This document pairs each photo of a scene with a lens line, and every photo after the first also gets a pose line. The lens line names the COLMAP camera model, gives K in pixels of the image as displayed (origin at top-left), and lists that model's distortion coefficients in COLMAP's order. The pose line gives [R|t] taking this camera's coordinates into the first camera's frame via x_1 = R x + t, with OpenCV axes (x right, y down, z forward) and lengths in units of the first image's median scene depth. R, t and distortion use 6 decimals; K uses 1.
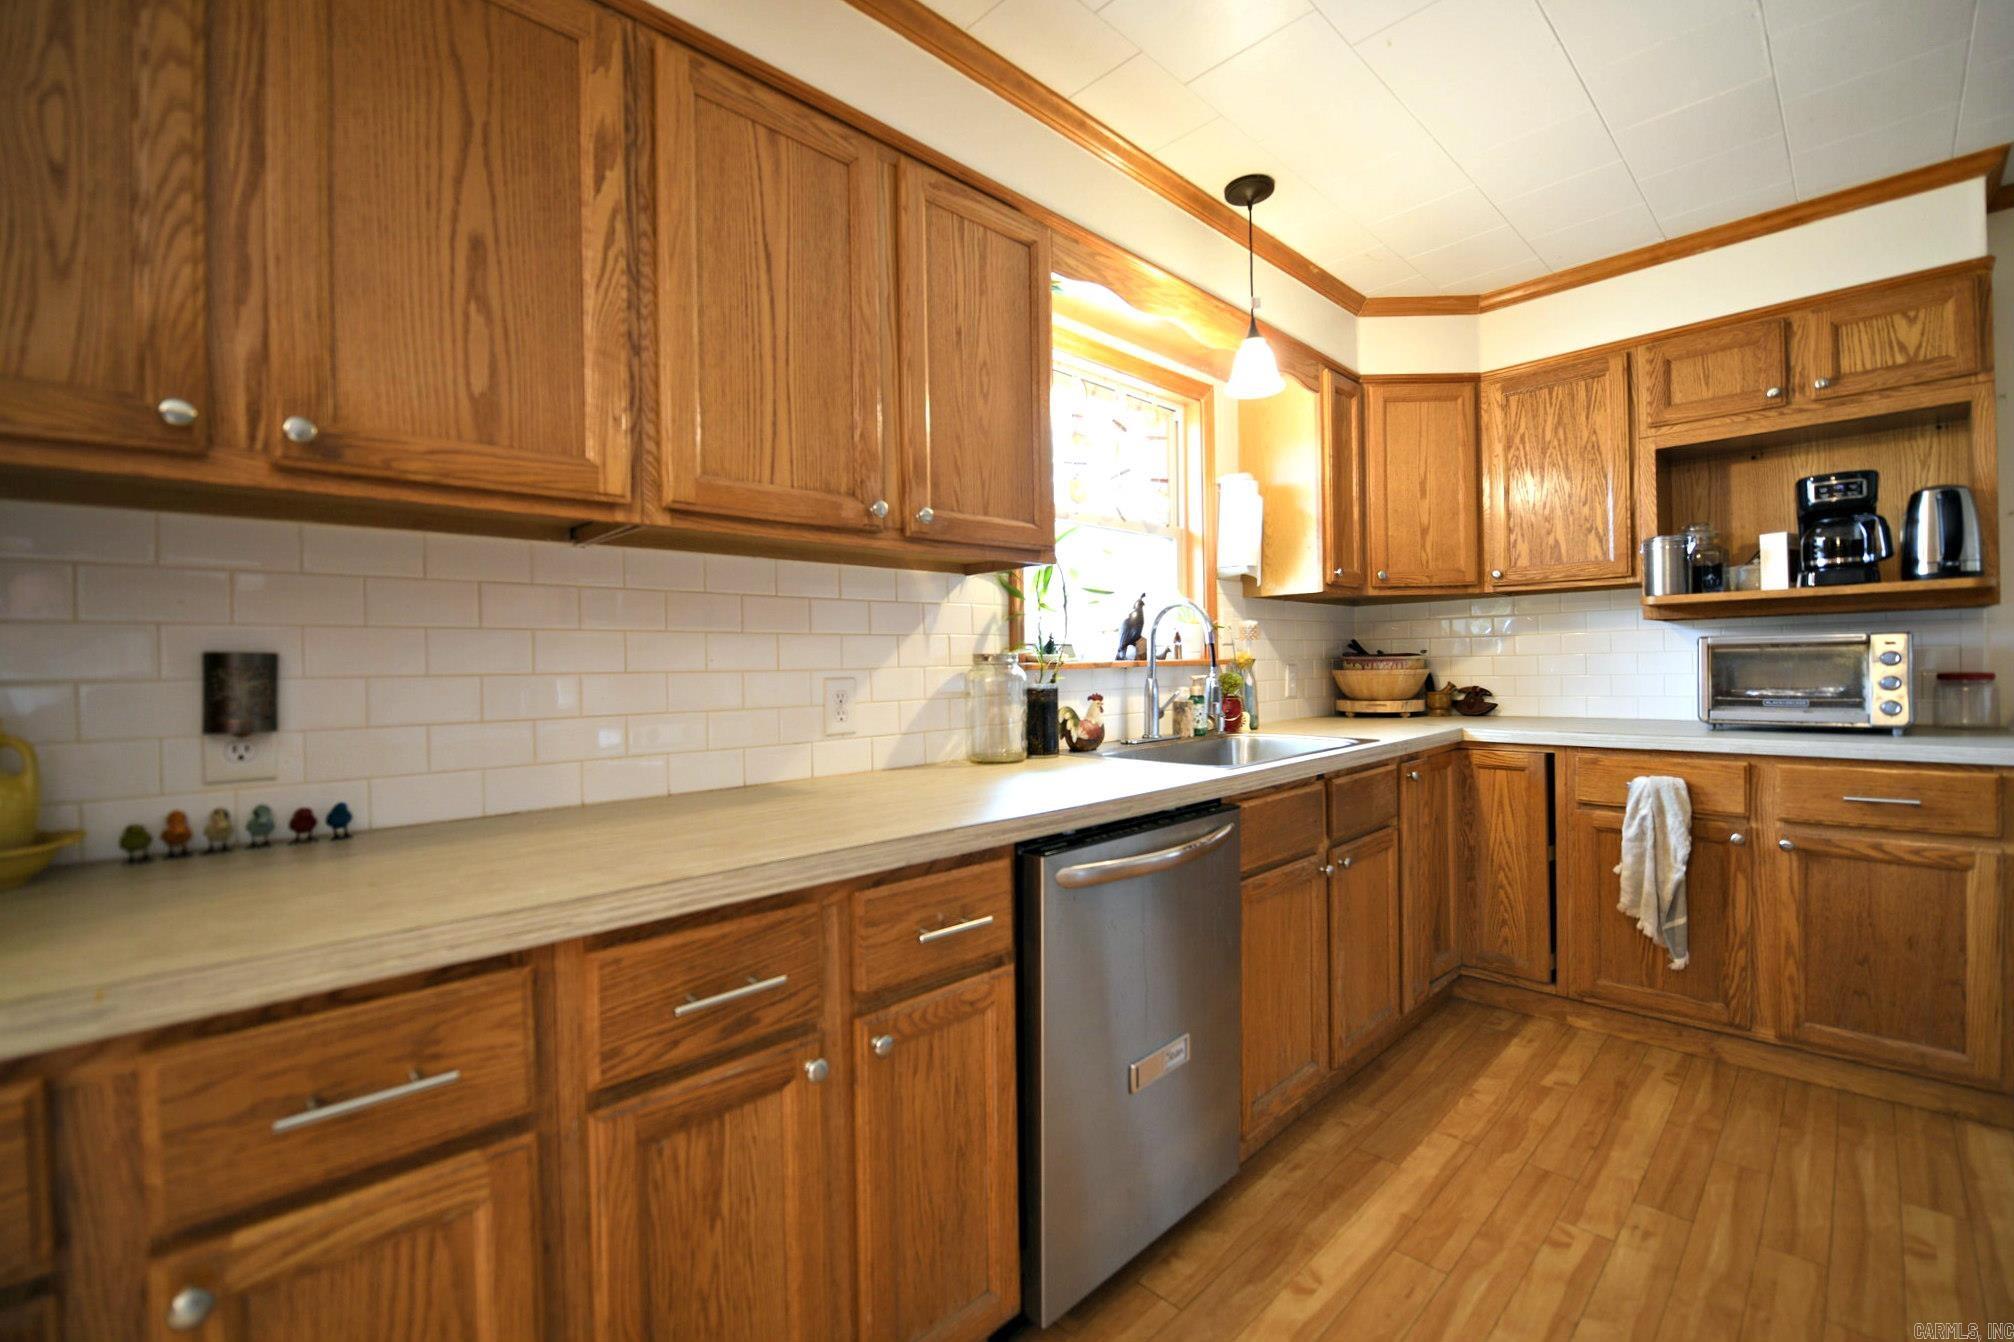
lens RADIAL K [[859.8, 0, 1007.0], [0, 859.8, 671.0], [0, 0, 1]] dist [-0.014444, -0.000789]
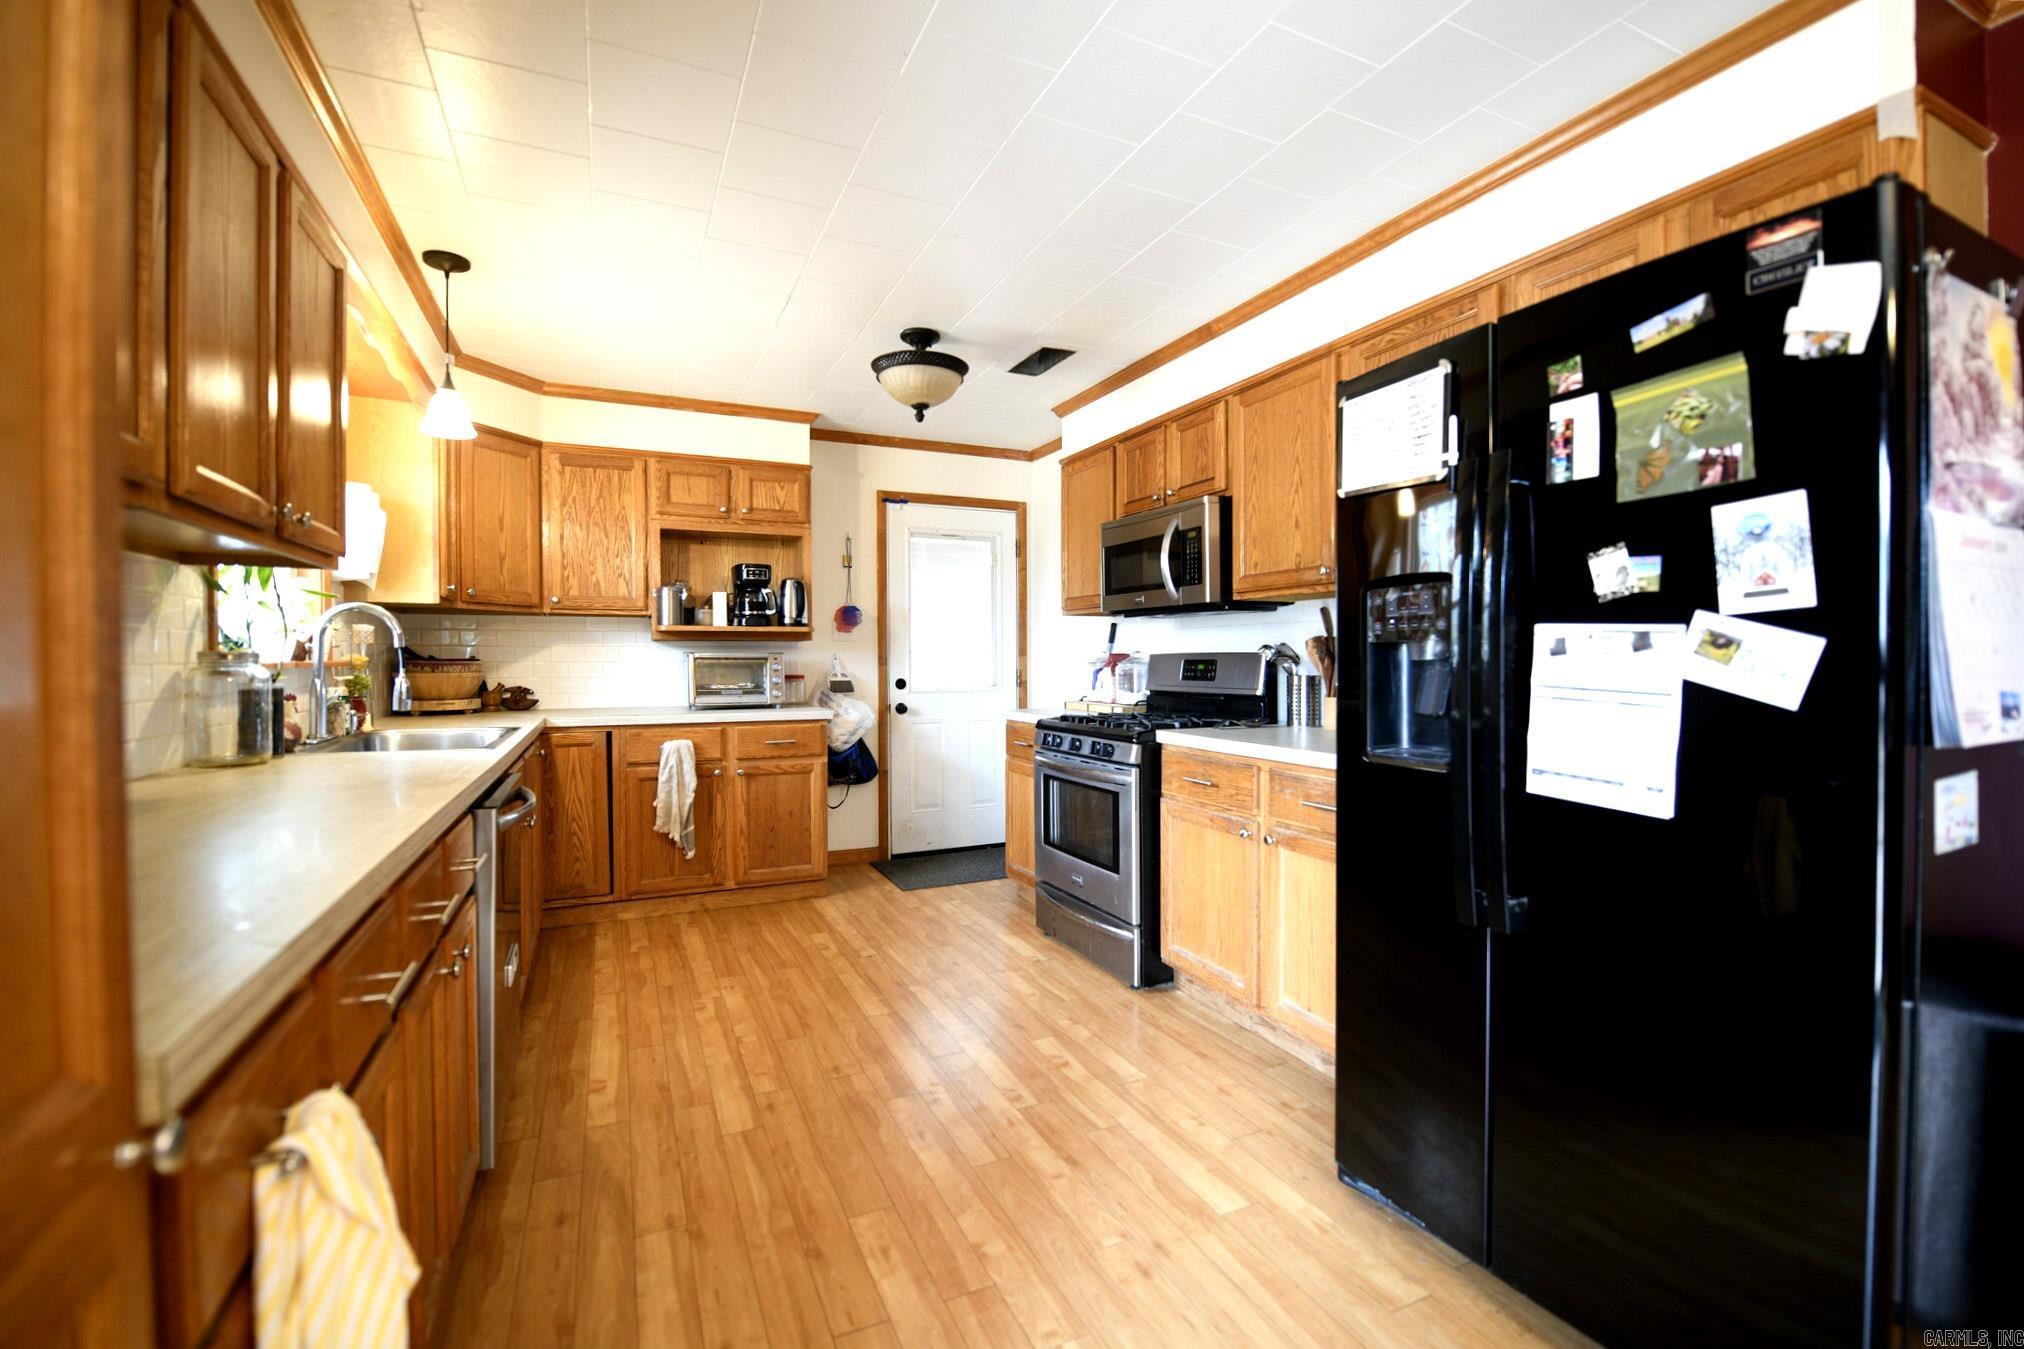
lens RADIAL K [[856.4, 0, 1006.9], [0, 856.4, 672.4], [0, 0, 1]] dist [-0.013492, -0.000160]
pose [[0.334158, 0.005037, 0.942504, -0.504452], [0.001048, 0.999983, -0.005716, 0.007345], [-0.942517, 0.002898, 0.334147, -0.101759]]
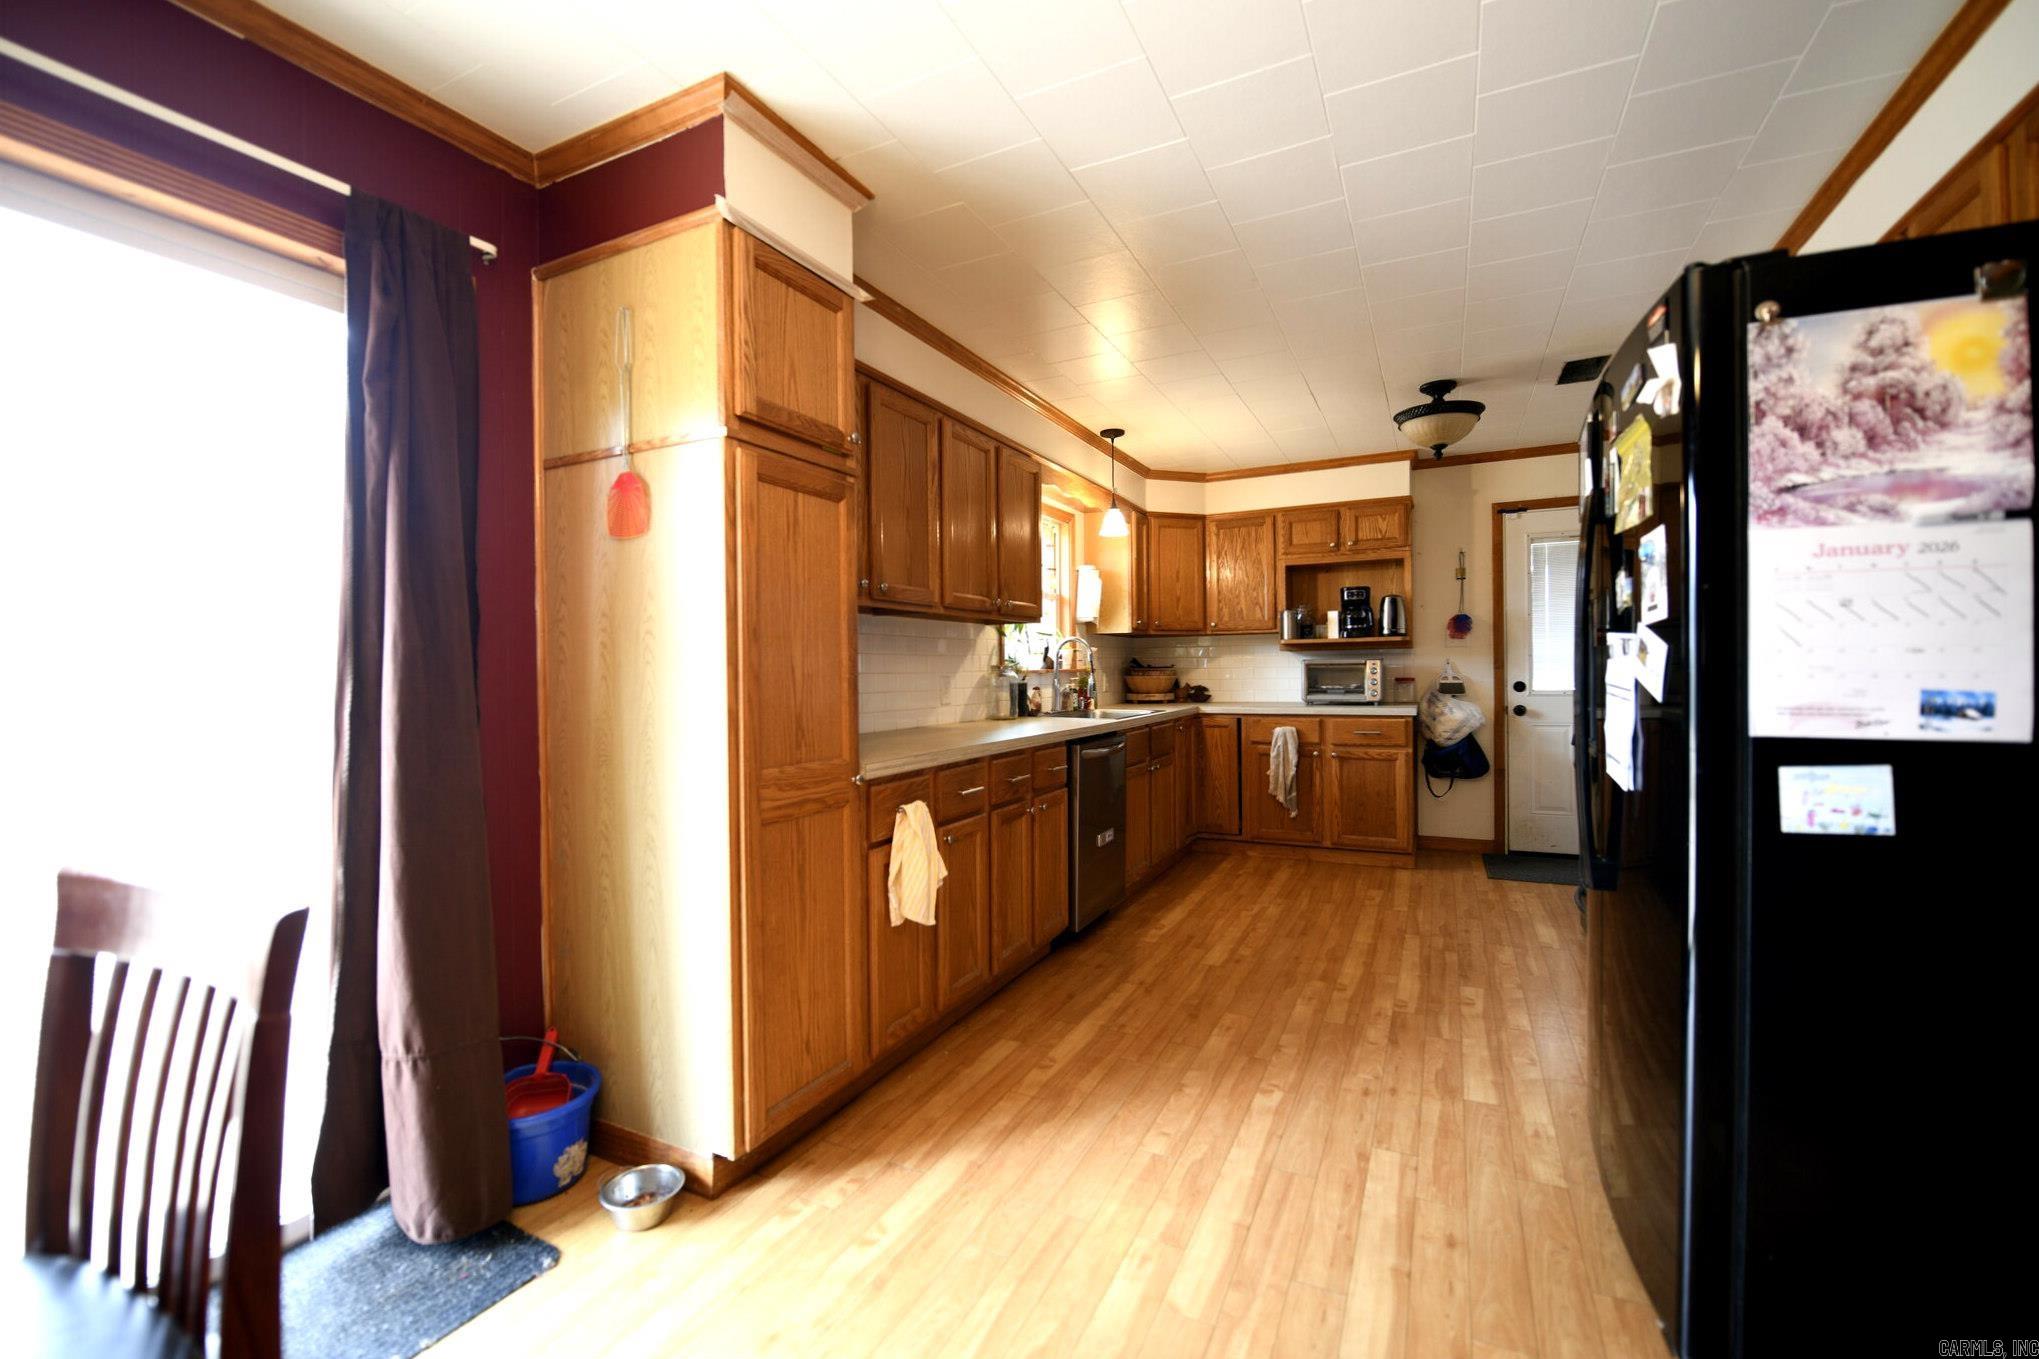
lens RADIAL K [[851.2, 0, 1019.5], [0, 851.2, 679.5], [0, 0, 1]] dist [-0.015024, -0.000427]
pose [[0.943714, 0.003753, 0.330743, -0.519268], [-0.003494, 0.999993, -0.001378, 0.012267], [-0.330745, 0.000145, 0.943720, -0.721959]]
